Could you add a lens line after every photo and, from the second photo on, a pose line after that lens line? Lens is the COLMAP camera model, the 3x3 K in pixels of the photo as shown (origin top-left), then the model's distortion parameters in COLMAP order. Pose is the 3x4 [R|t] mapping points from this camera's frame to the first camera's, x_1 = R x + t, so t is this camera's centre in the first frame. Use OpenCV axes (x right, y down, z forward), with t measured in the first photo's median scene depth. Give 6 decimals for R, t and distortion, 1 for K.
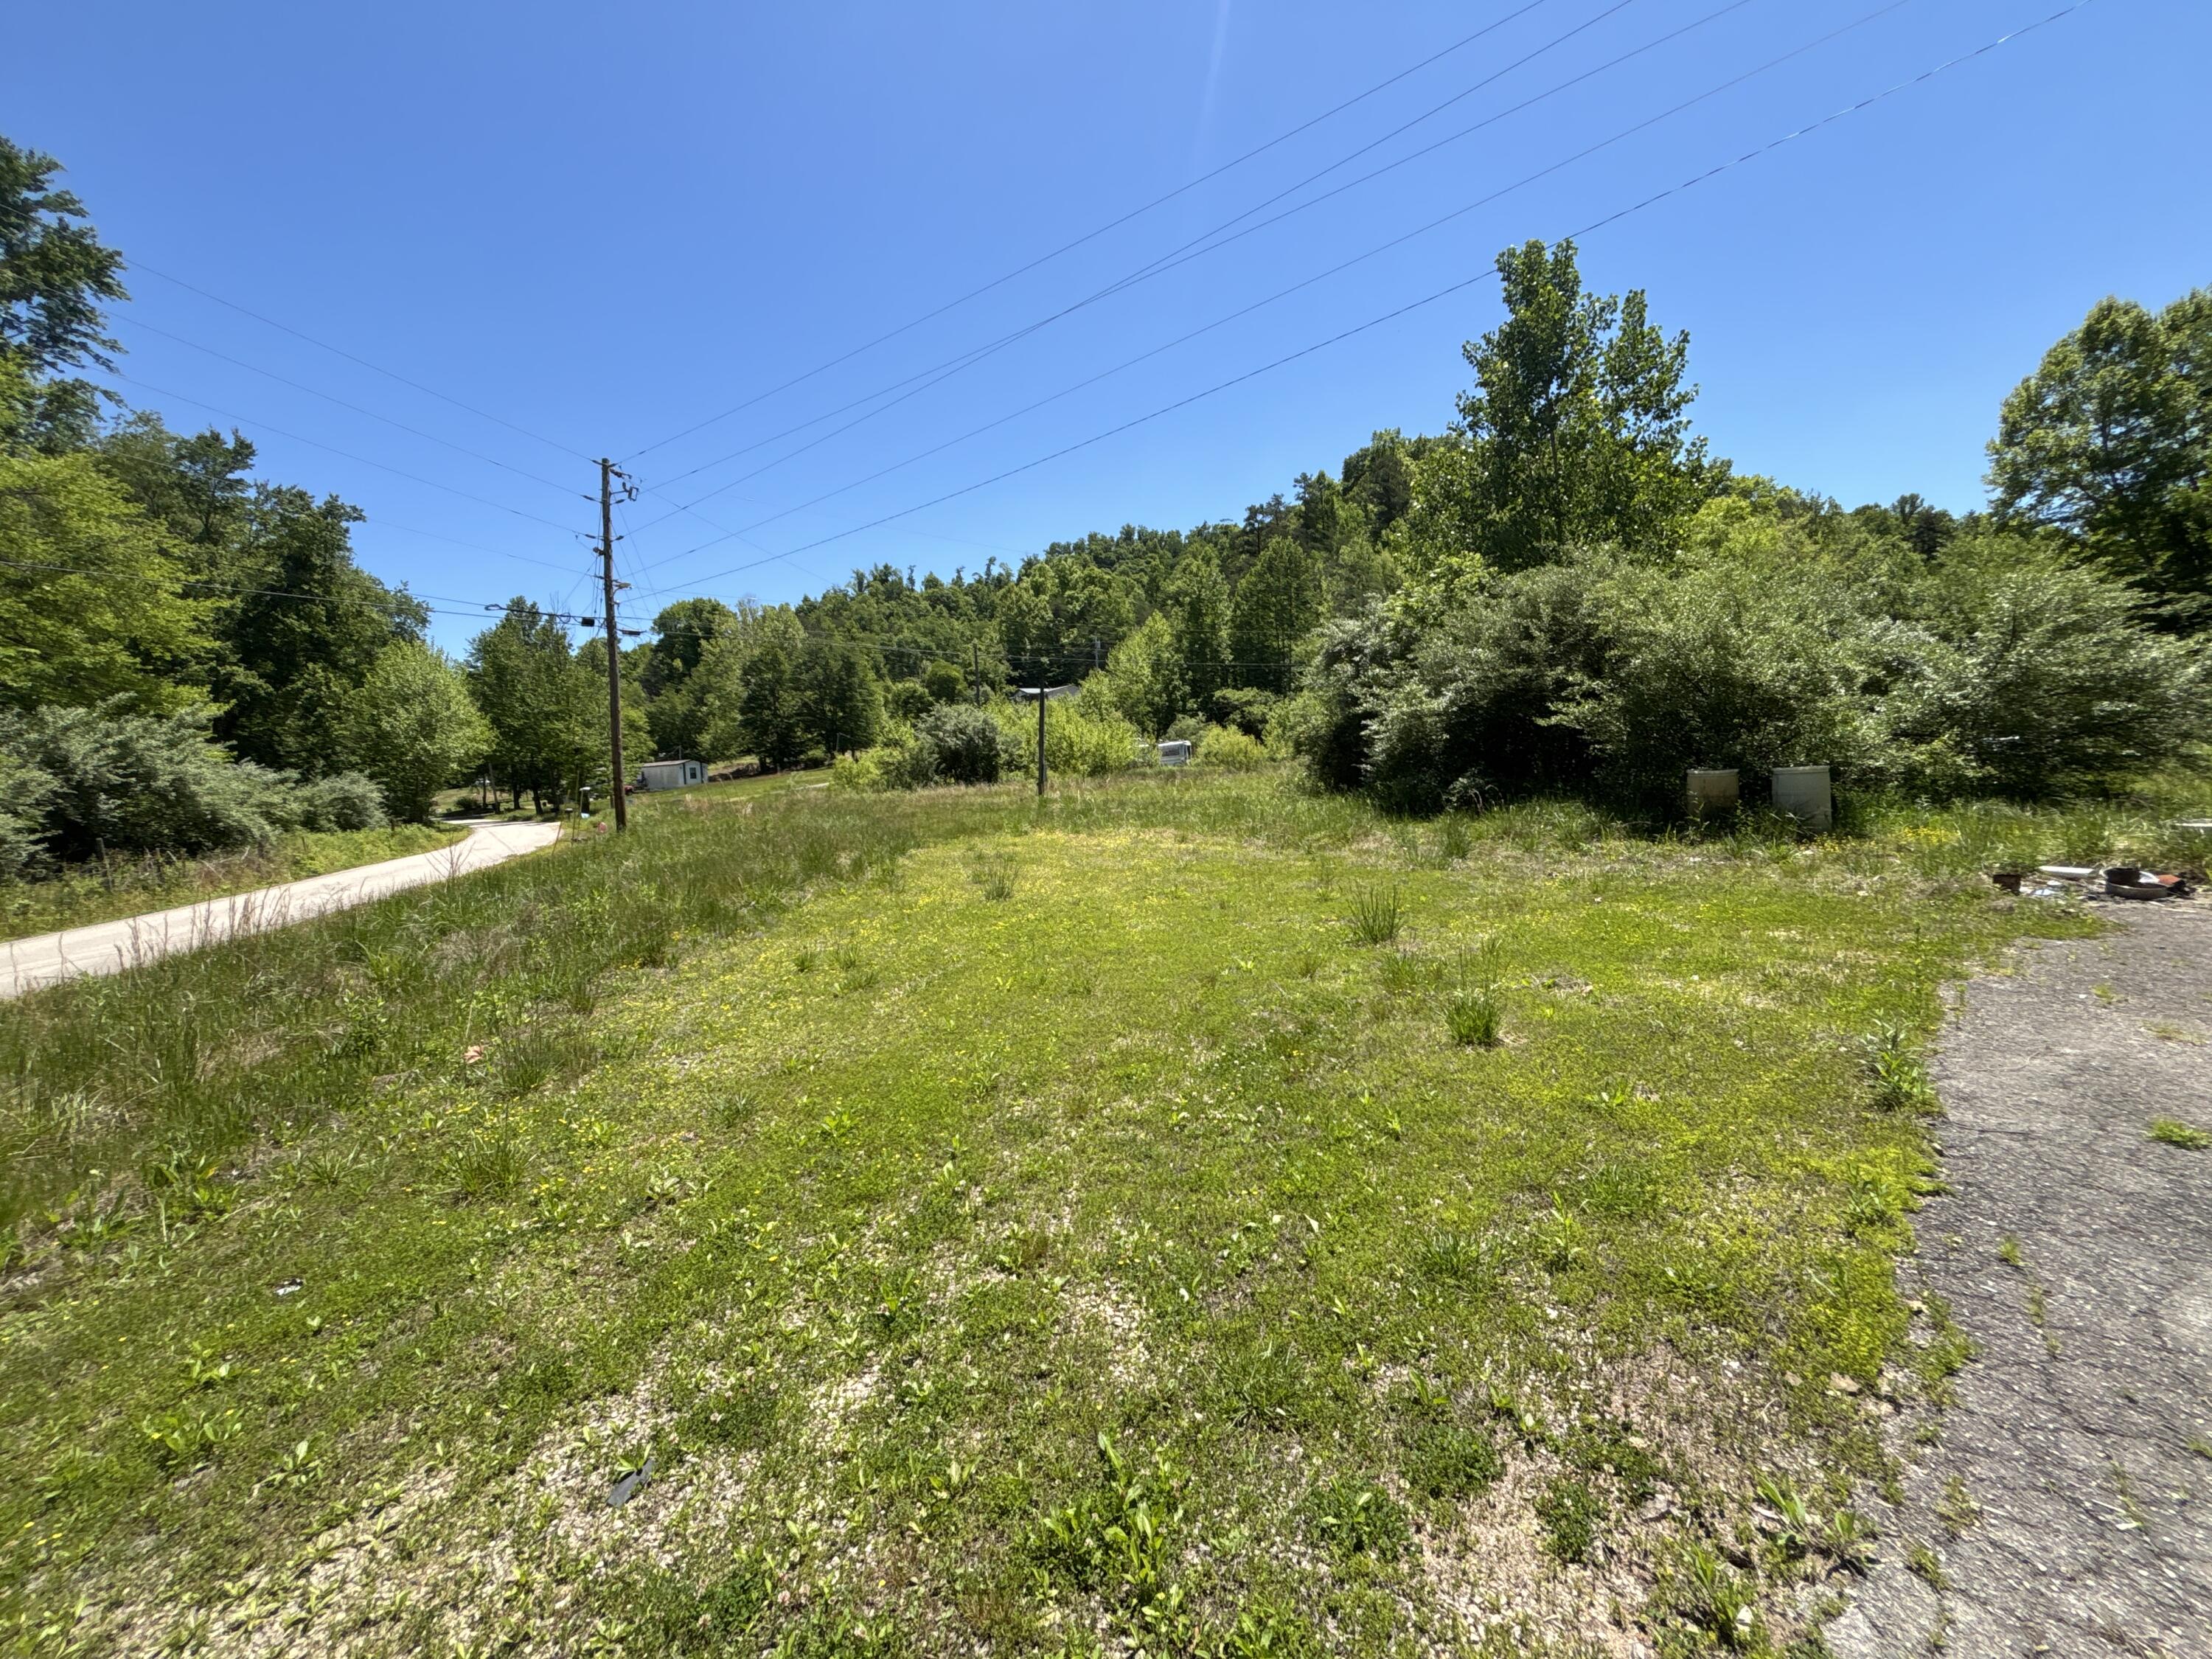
lens RADIAL K [[874.5, 0, 1106.0], [0, 874.5, 829.5], [0, 0, 1]] dist [0.026468, -0.016646]
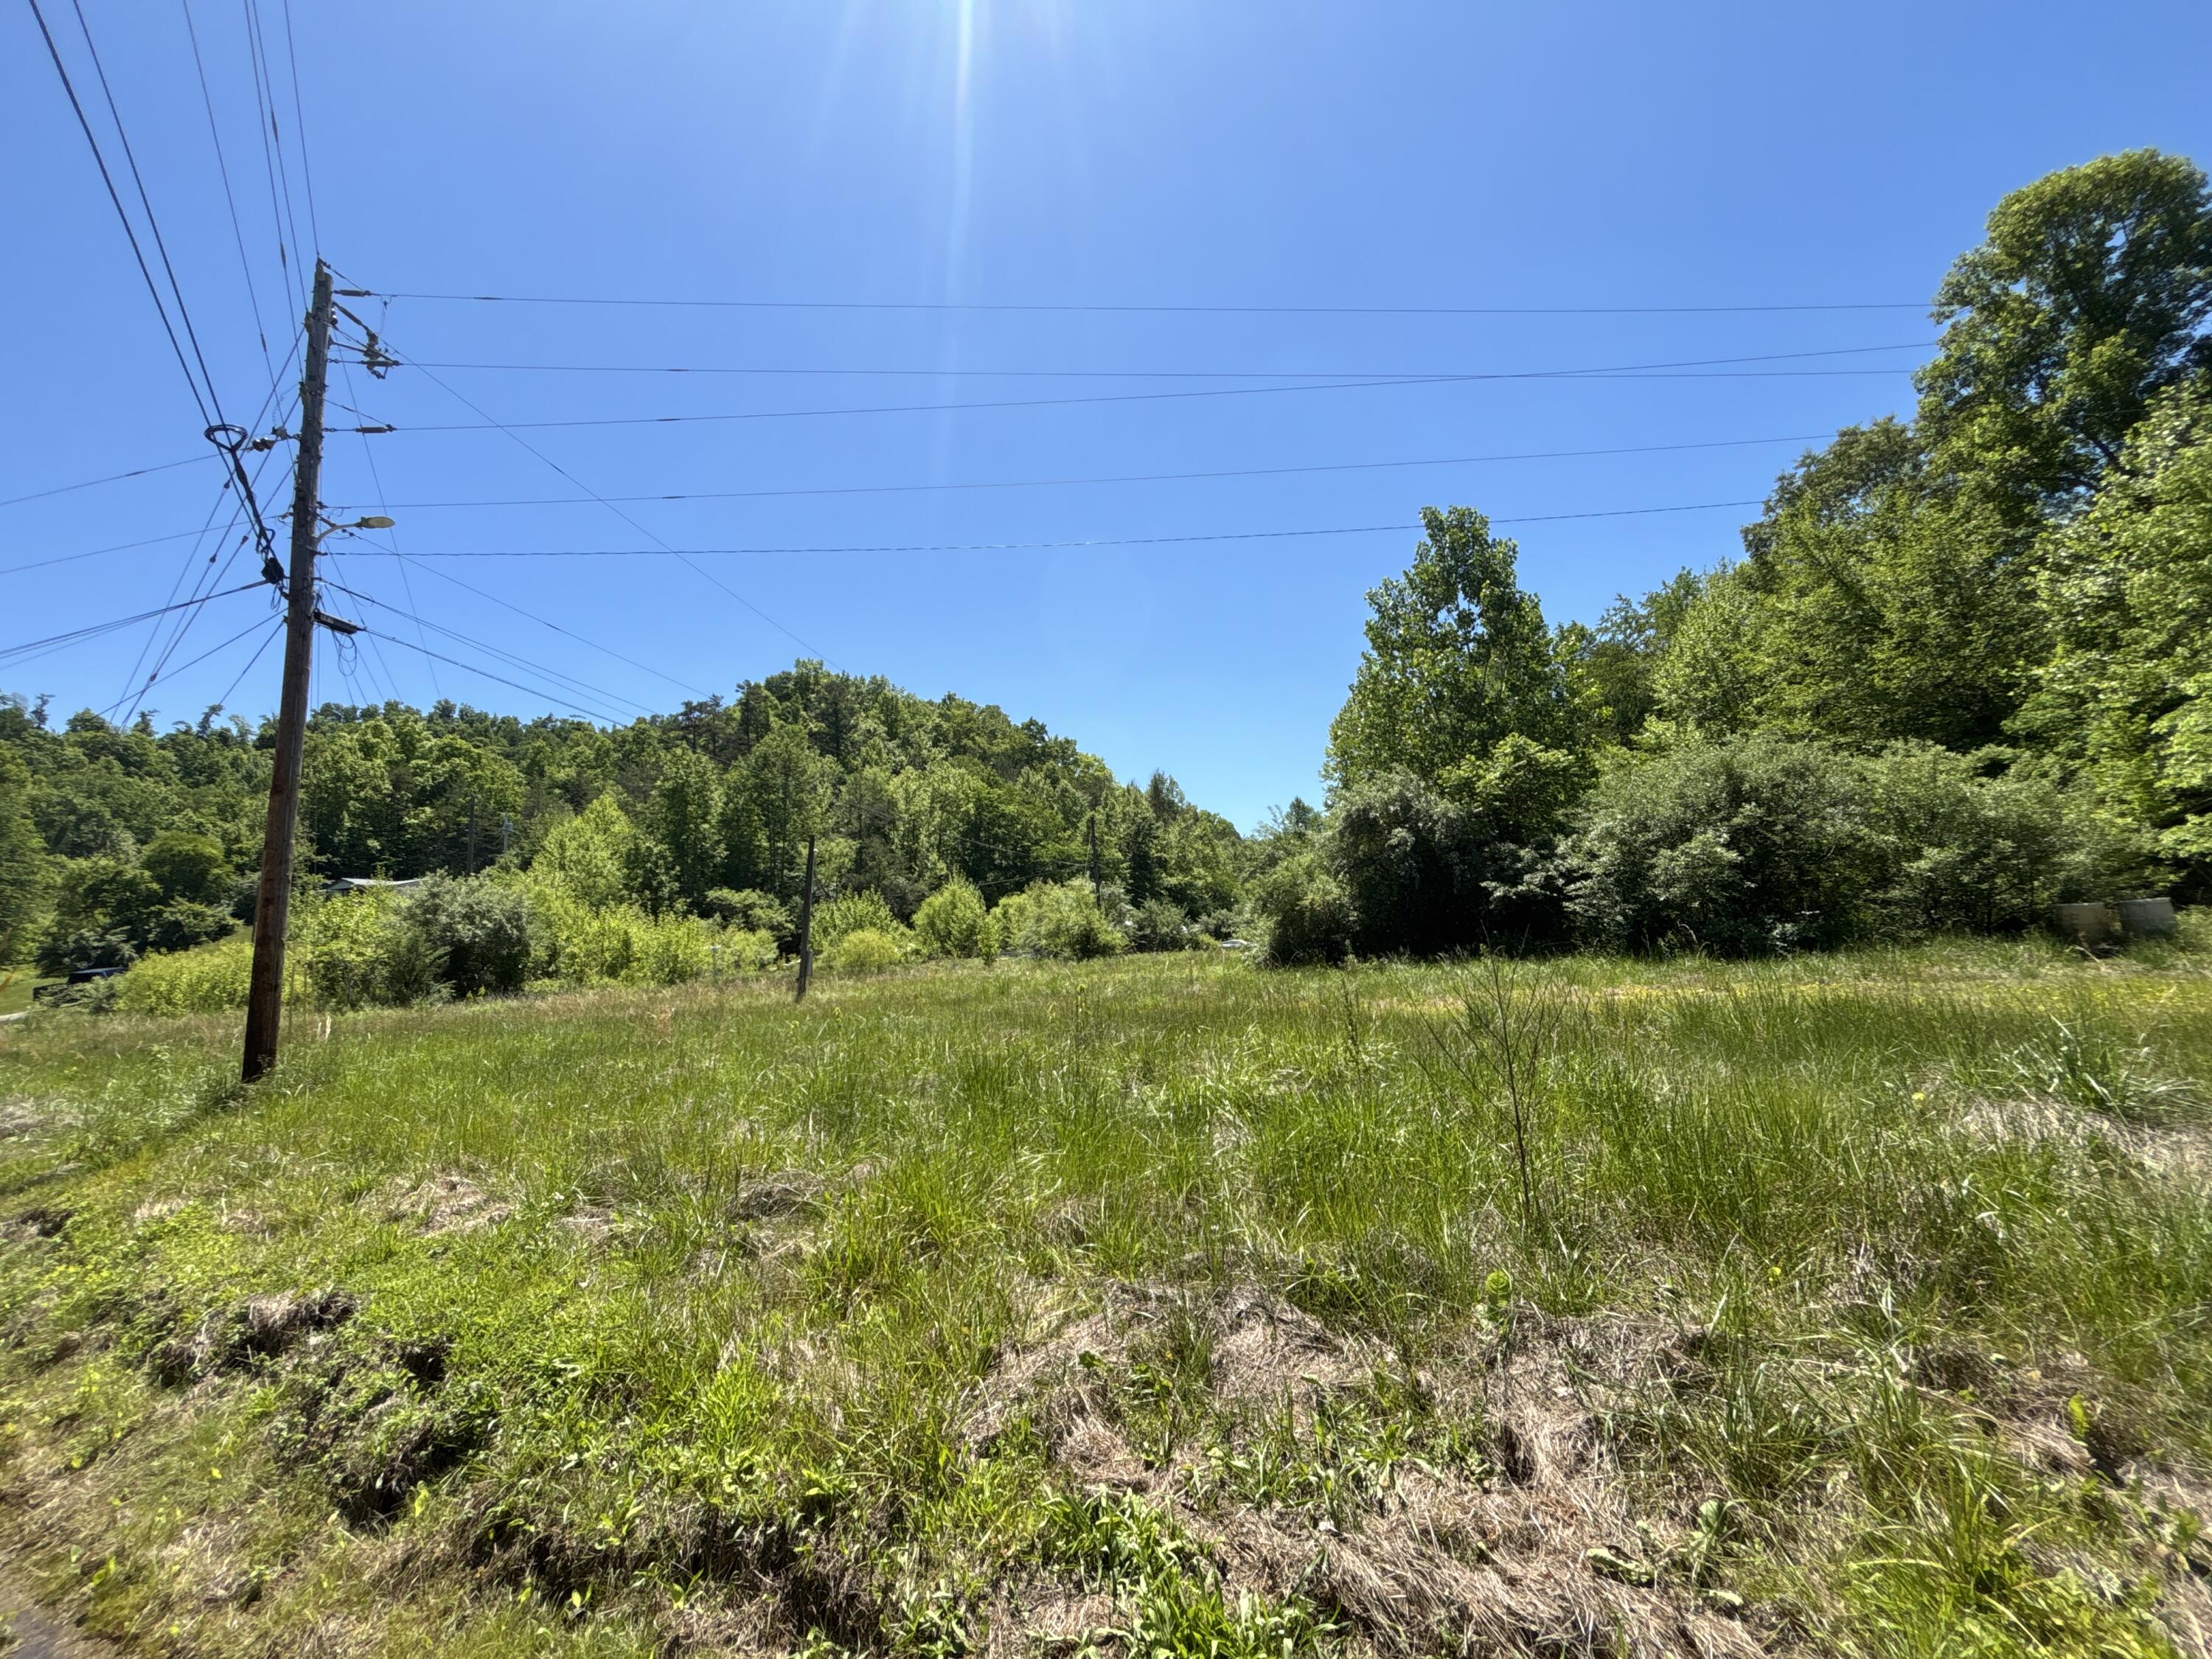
lens RADIAL K [[876.3, 0, 1084.4], [0, 876.3, 816.7], [0, 0, 1]] dist [0.000410, -0.000459]
pose [[0.757332, 0.107685, 0.644090, -0.144512], [0.068086, 0.967914, -0.241882, 0.004122], [-0.649471, 0.227039, 0.725701, 0.114766]]
